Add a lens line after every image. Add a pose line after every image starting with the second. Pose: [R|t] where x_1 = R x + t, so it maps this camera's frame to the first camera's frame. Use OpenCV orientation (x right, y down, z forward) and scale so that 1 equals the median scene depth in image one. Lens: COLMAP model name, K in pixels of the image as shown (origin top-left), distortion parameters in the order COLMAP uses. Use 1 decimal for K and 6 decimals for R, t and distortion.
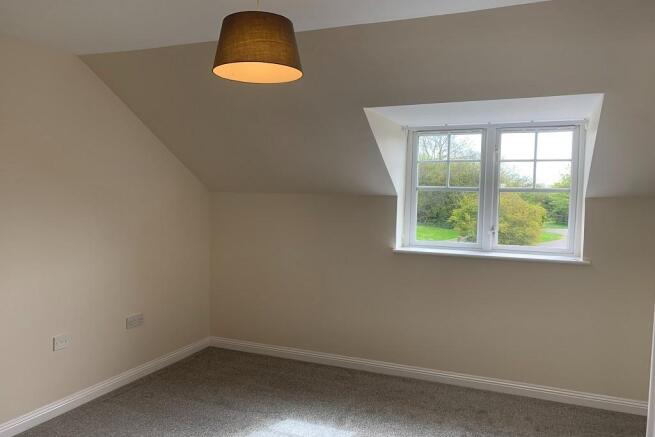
lens RADIAL K [[504.8, 0, 331.2], [0, 504.8, 221.8], [0, 0, 1]] dist [0.056460, -0.026756]
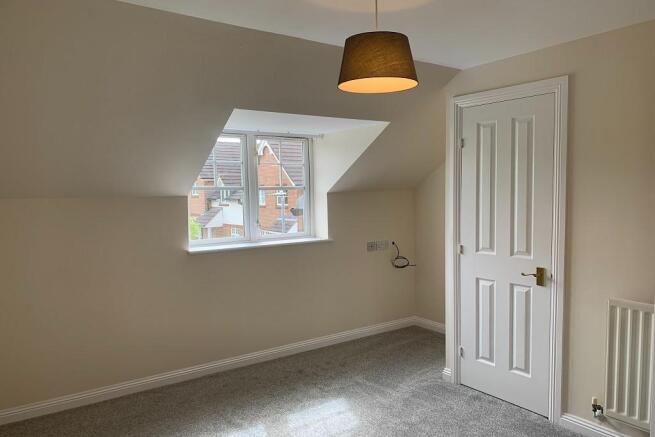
lens RADIAL K [[504.8, 0, 333.8], [0, 504.8, 218.9], [0, 0, 1]] dist [0.056460, -0.026756]
pose [[0.525883, -0.070869, 0.847599, -0.639457], [0.073712, 0.996571, 0.037591, -0.025924], [-0.847357, 0.042709, 0.529304, 0.275529]]
